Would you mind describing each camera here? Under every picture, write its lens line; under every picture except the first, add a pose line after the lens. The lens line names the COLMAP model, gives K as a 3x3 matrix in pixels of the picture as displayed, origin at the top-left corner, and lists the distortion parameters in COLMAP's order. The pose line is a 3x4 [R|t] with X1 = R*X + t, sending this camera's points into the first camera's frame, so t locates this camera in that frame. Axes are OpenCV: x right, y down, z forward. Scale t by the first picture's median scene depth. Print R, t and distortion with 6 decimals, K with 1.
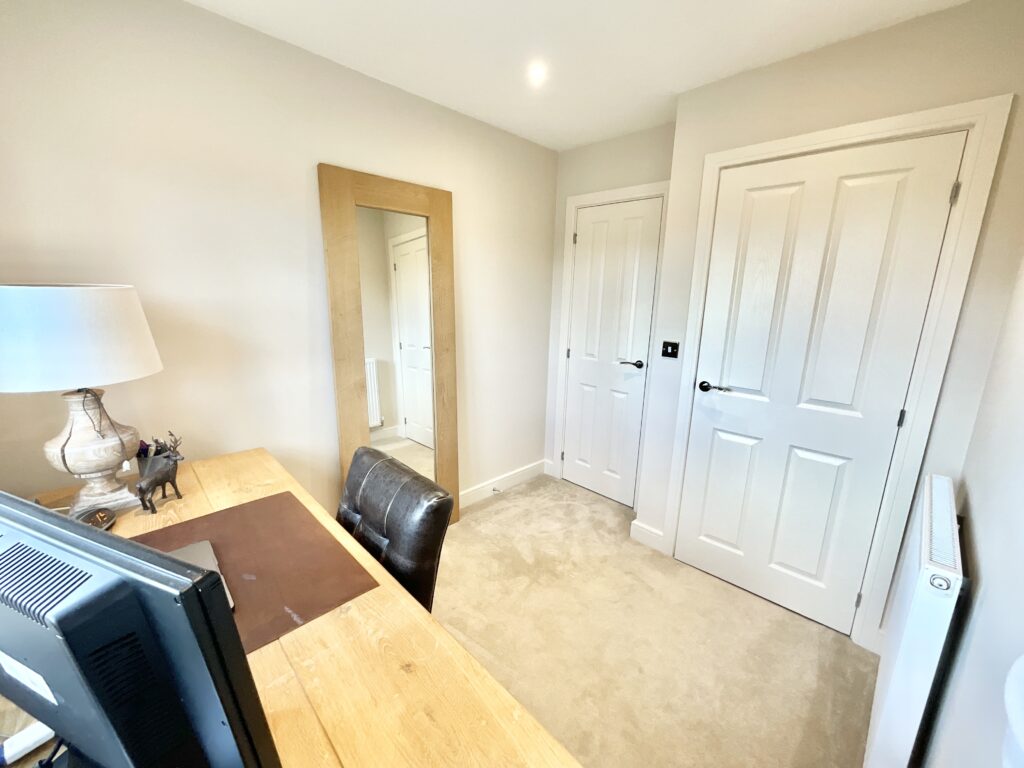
lens RADIAL K [[412.1, 0, 512.7], [0, 412.1, 387.3], [0, 0, 1]] dist [-0.001741, 0.000245]
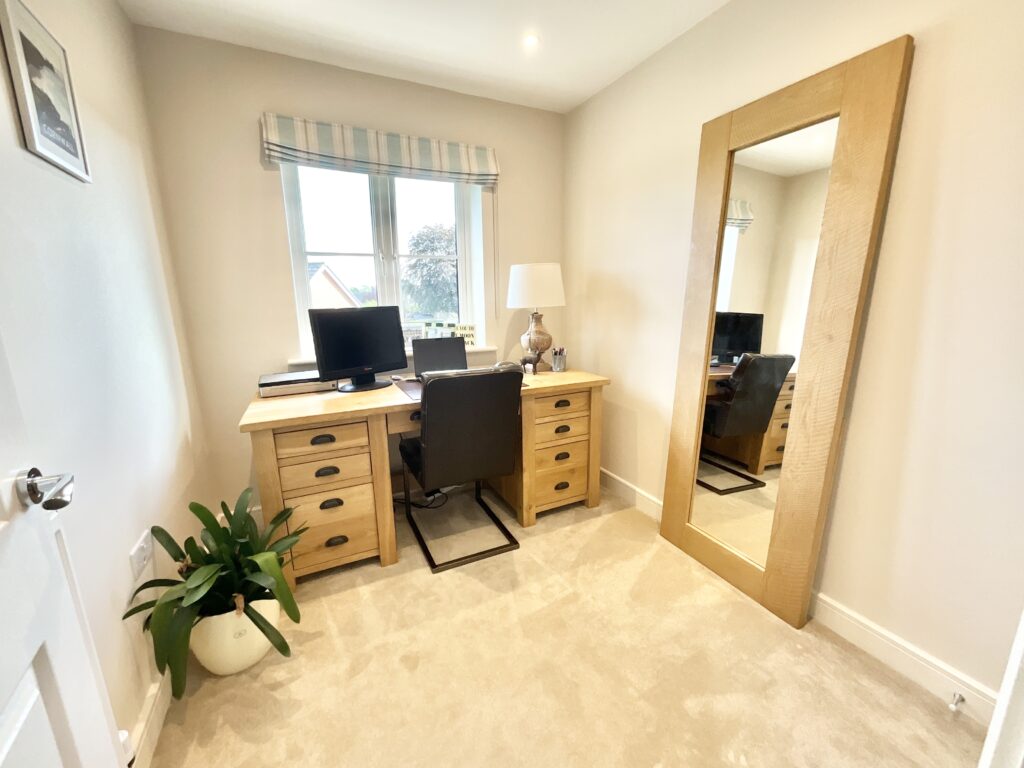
lens RADIAL K [[412.1, 0, 512.1], [0, 412.1, 383.8], [0, 0, 1]] dist [-0.001741, 0.000245]
pose [[-0.309958, 0.180472, -0.933464, 0.489939], [-0.205452, 0.945907, 0.251098, -0.074007], [0.928286, 0.269612, -0.256113, 0.687378]]
